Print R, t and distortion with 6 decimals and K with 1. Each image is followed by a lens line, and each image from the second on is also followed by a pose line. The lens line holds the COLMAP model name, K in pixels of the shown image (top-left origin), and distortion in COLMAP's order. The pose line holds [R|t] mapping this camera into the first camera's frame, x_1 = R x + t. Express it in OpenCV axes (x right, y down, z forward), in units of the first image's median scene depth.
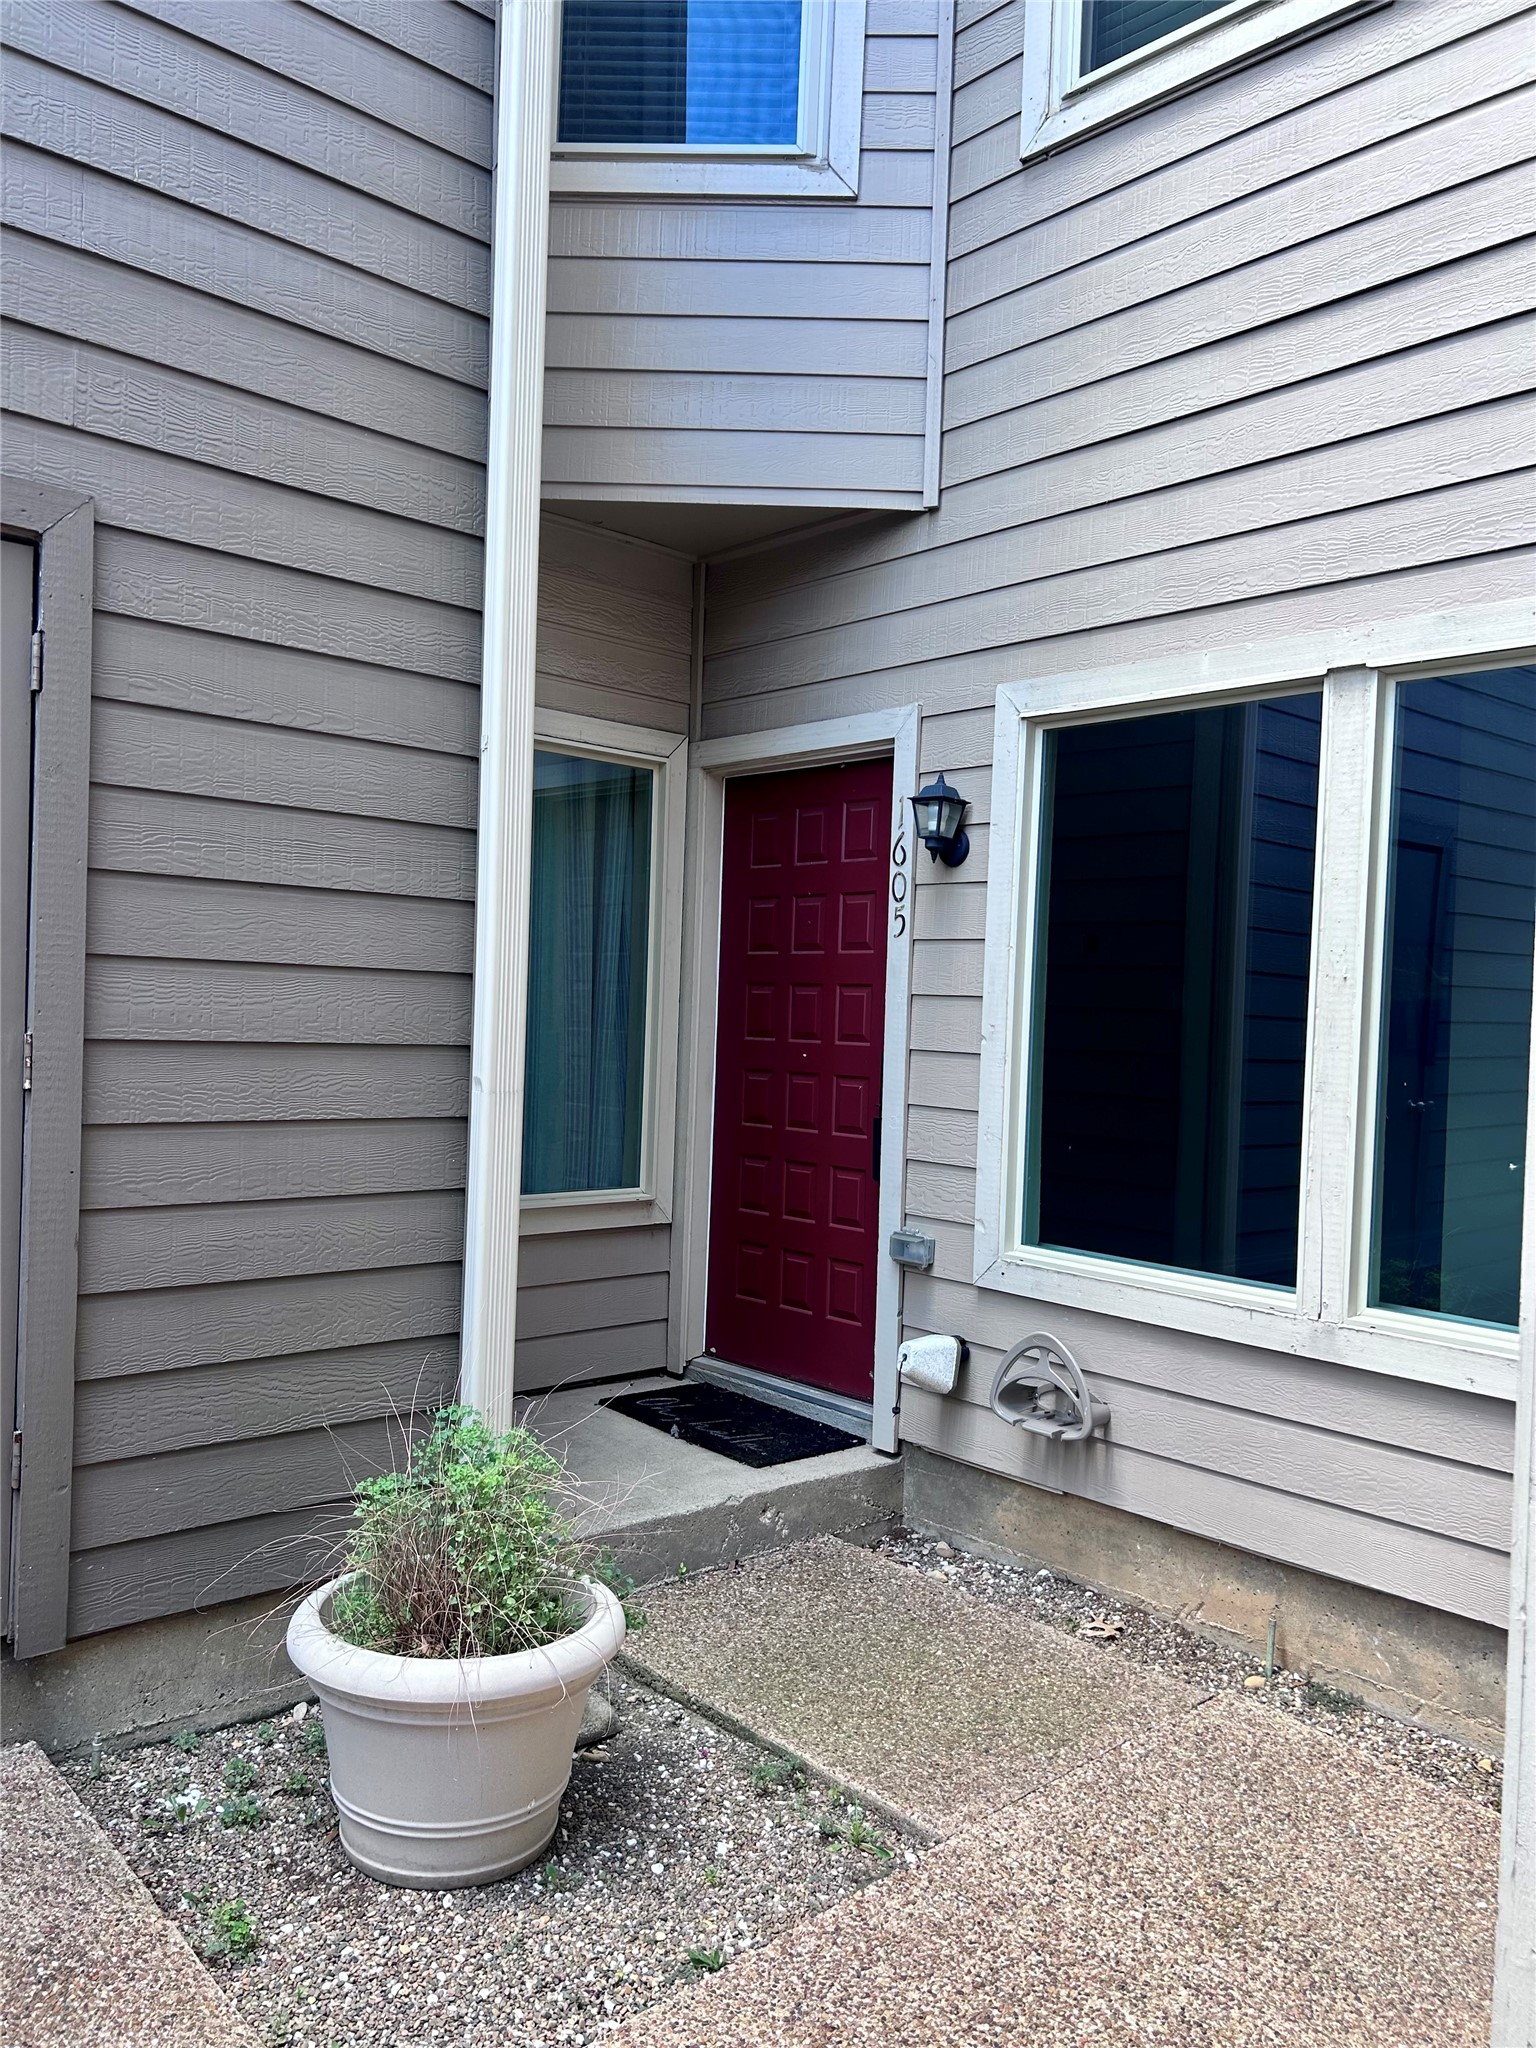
lens RADIAL K [[1547.4, 0, 767.5], [0, 1547.4, 1022.4], [0, 0, 1]] dist [0.076873, -0.063704]
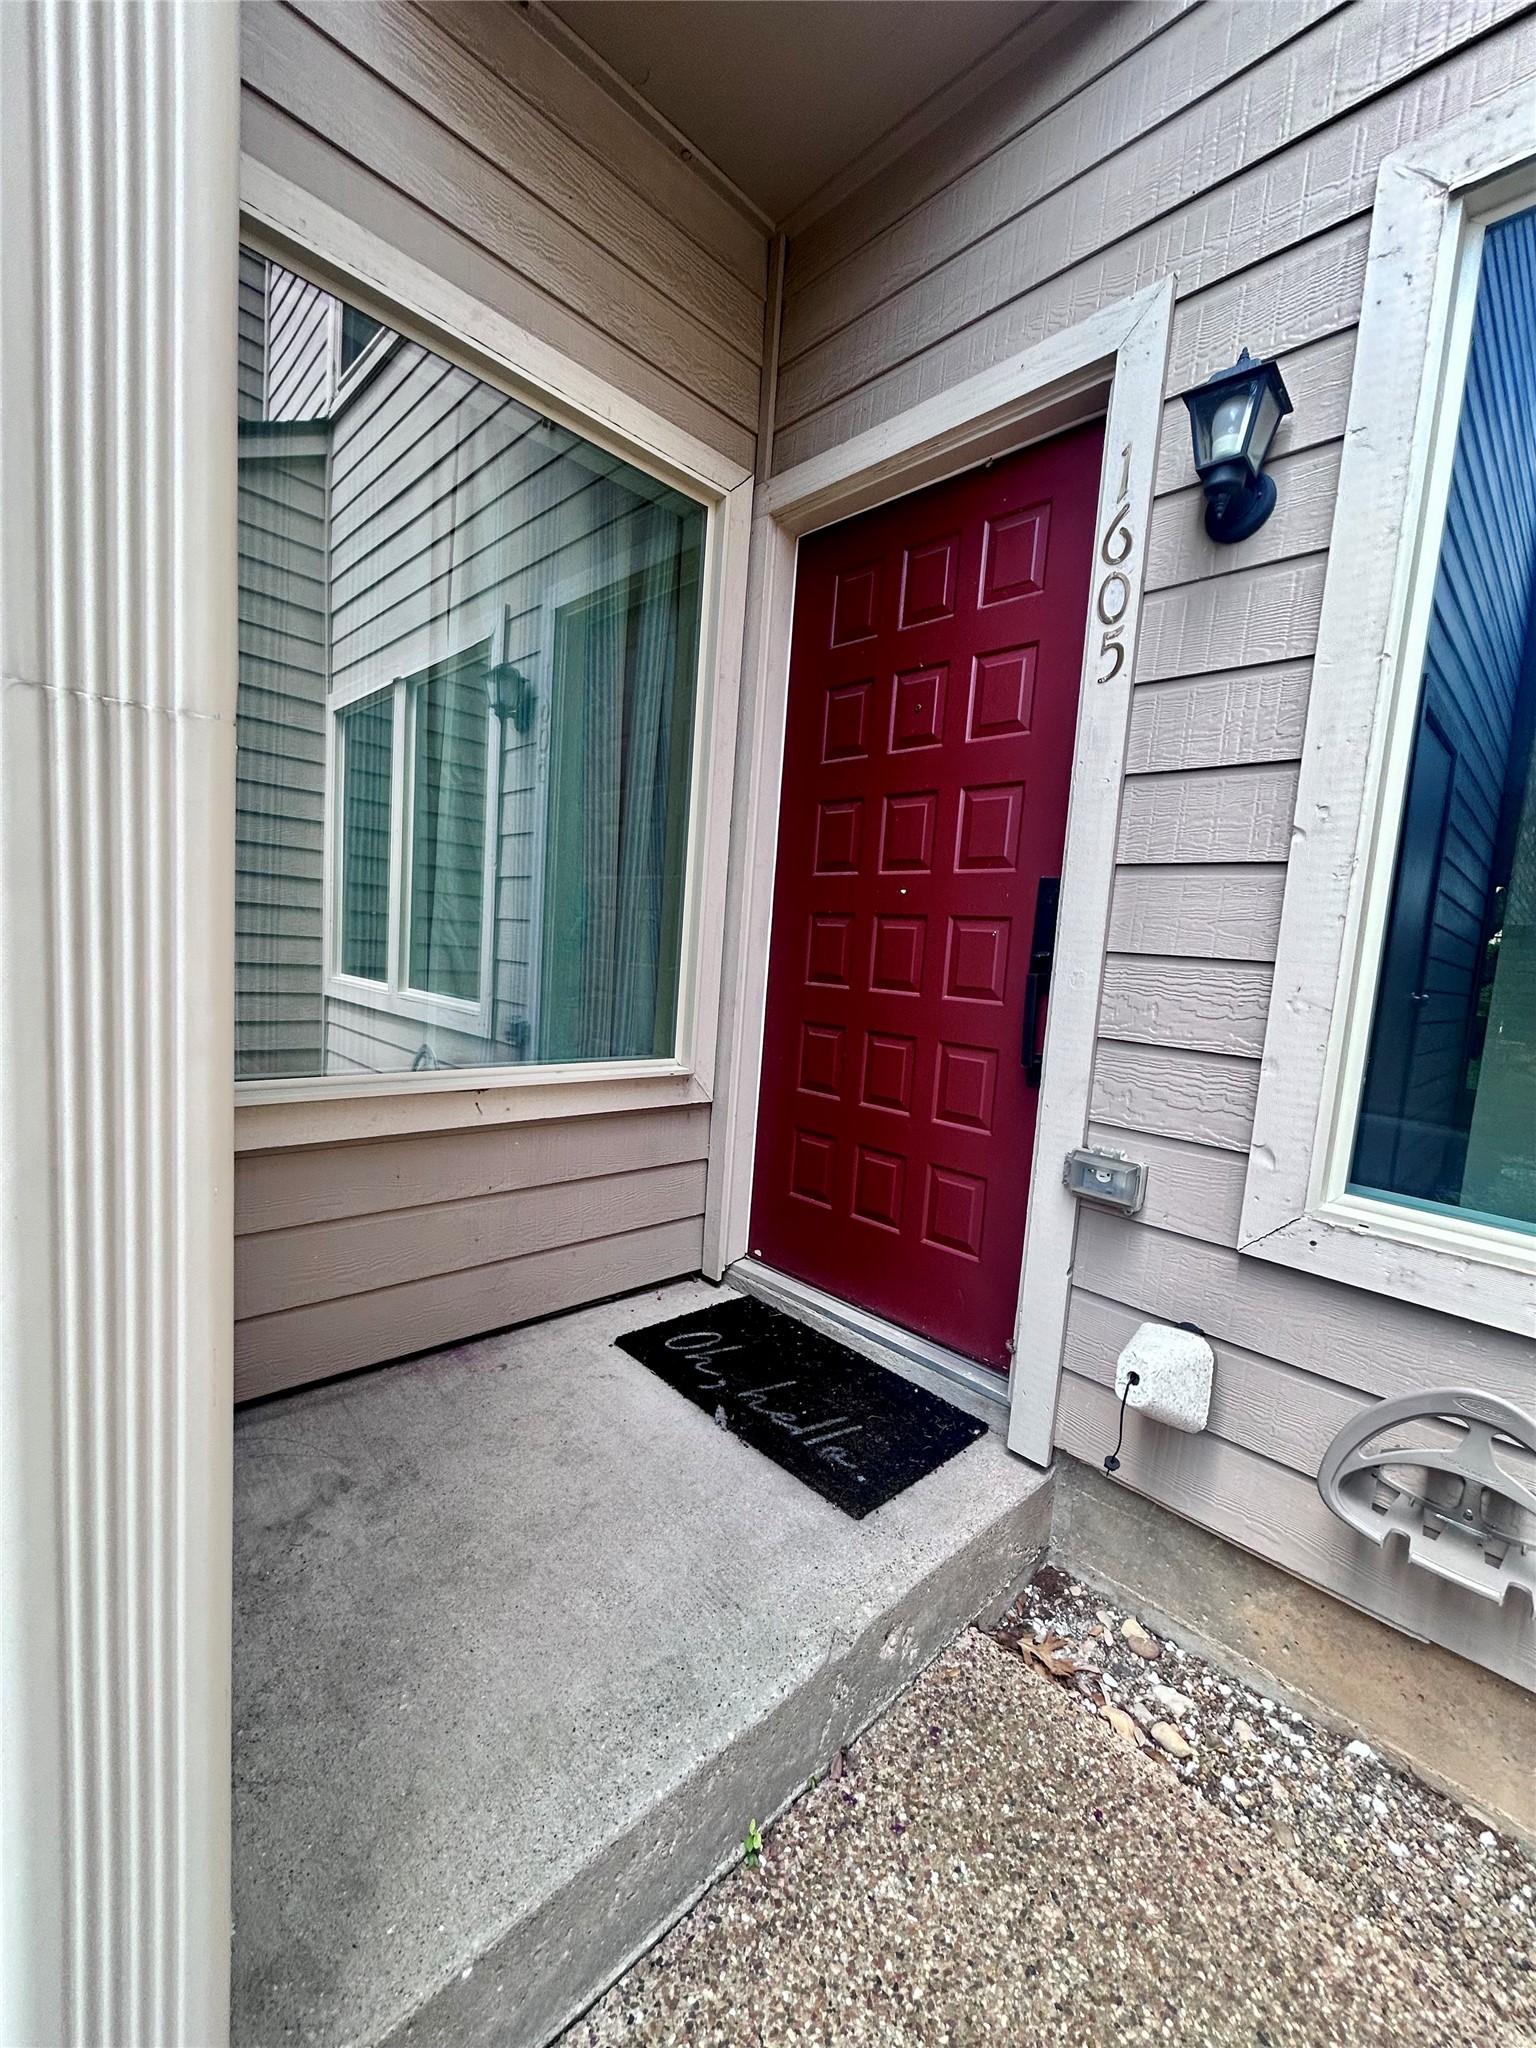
lens RADIAL K [[880.7, 0, 763.5], [0, 880.7, 1030.7], [0, 0, 1]] dist [-0.001114, -0.000238]
pose [[0.998998, 0.033241, 0.029984, -0.067952], [-0.035948, 0.994846, 0.094806, 0.063722], [-0.026678, -0.095789, 0.995044, 0.731742]]
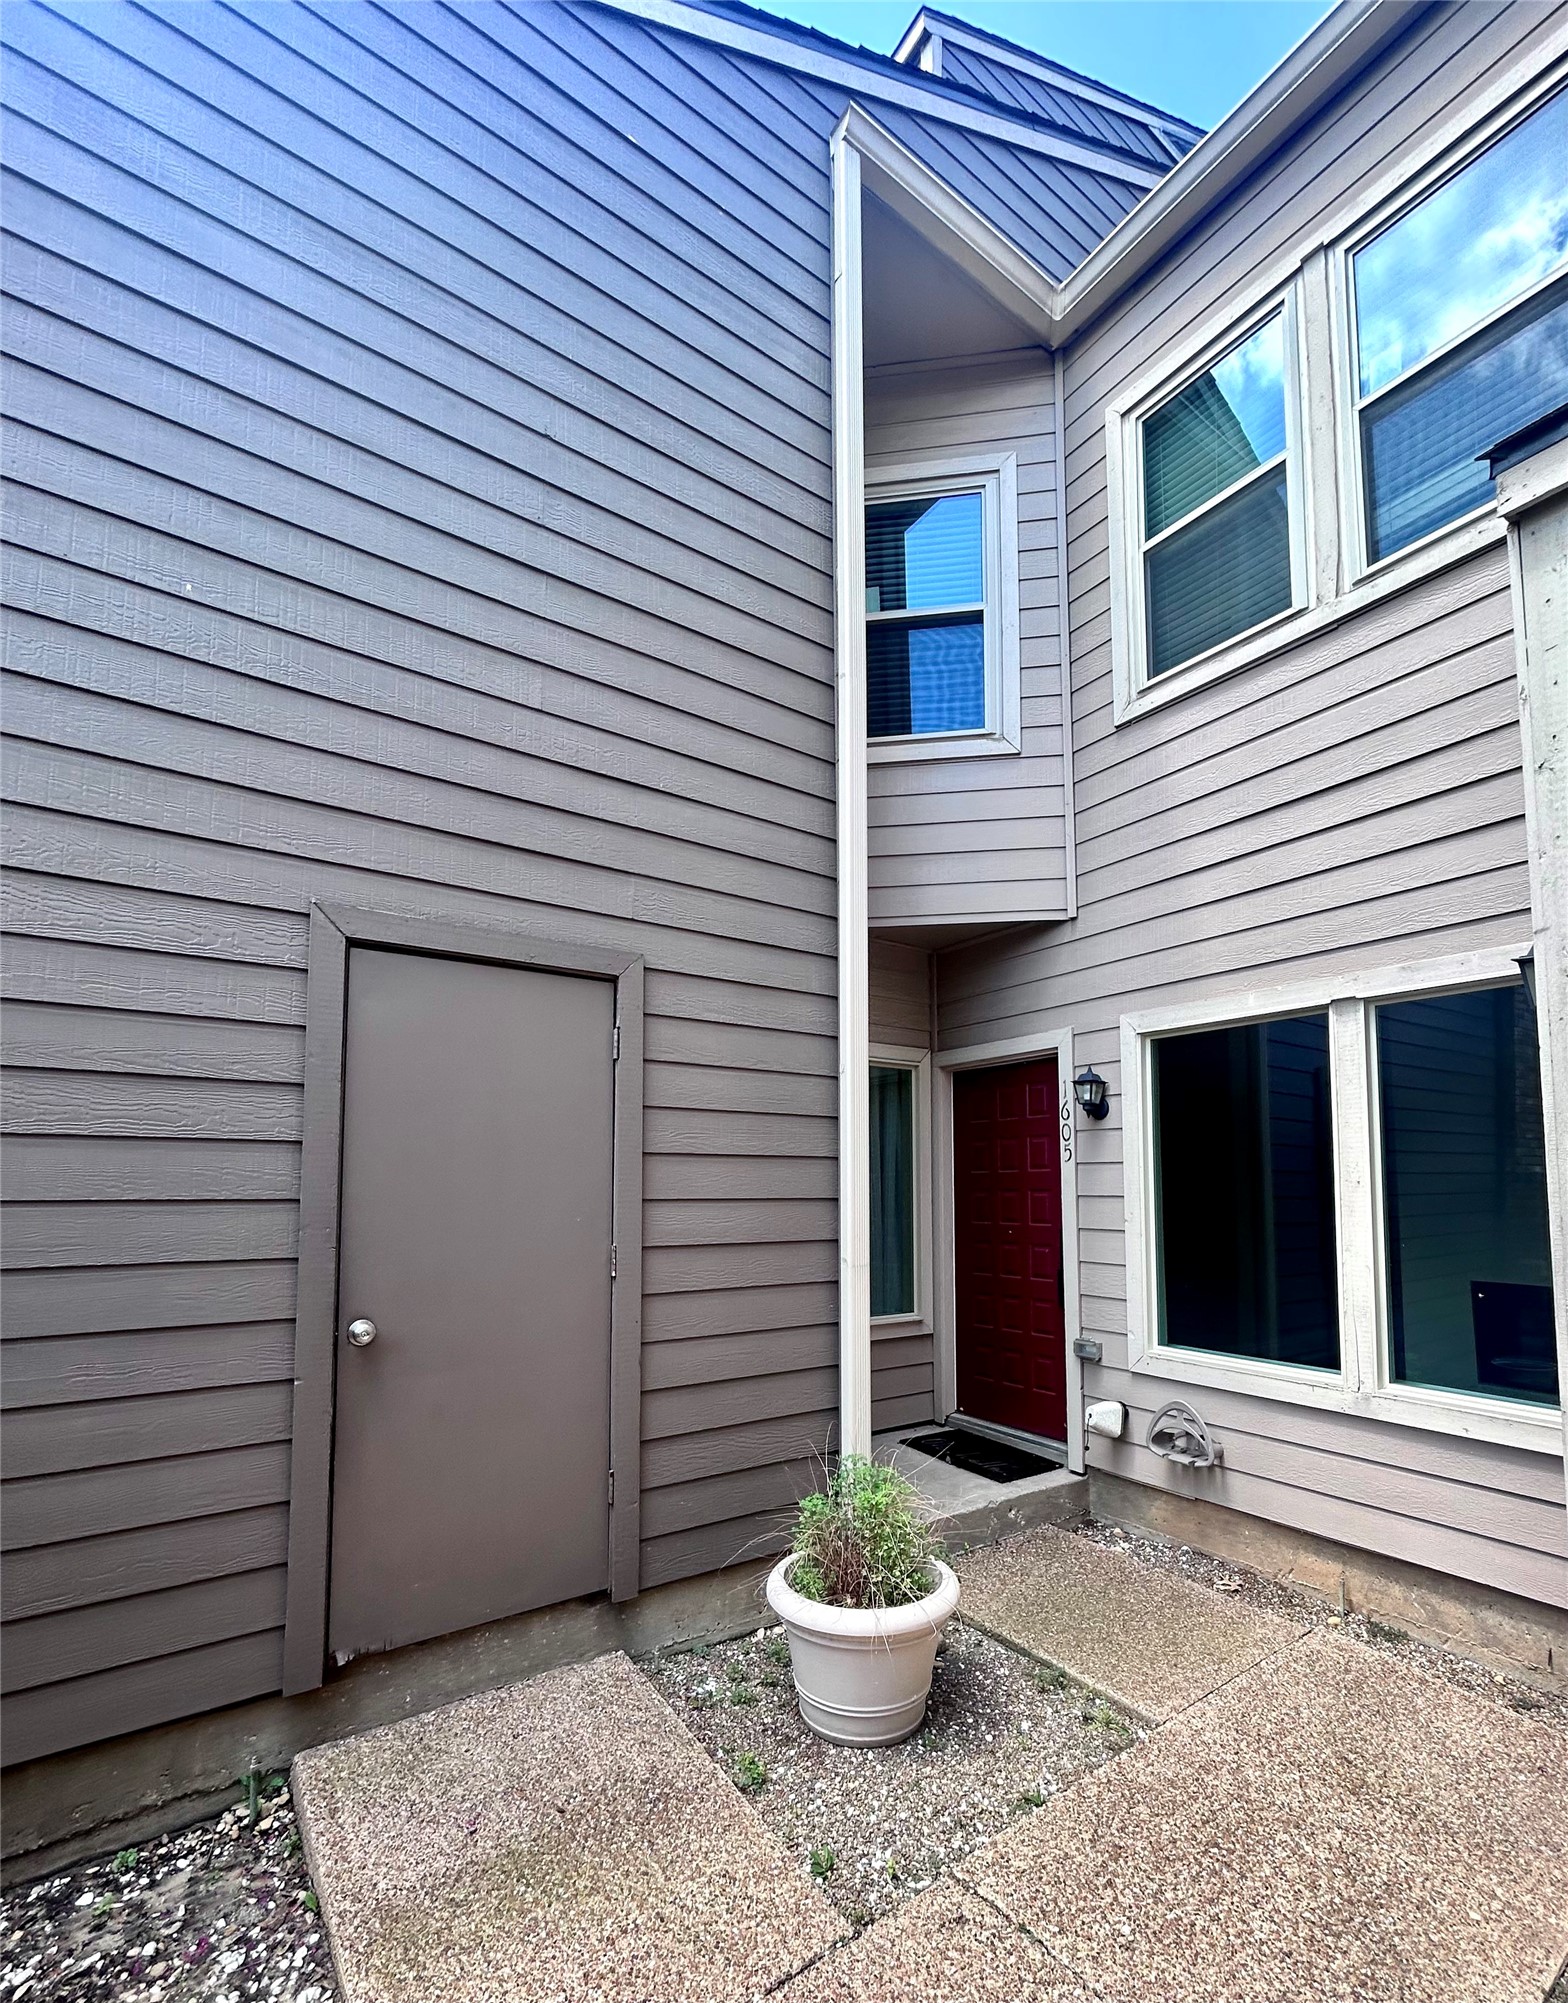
lens RADIAL K [[905.6, 0, 847.6], [0, 905.6, 1125.5], [0, 0, 1]] dist [0.011927, 0.005900]
pose [[0.994245, -0.044351, -0.097519, -0.065414], [0.036146, 0.995780, -0.084358, -0.022953], [0.100848, 0.080348, 0.991652, -0.018564]]
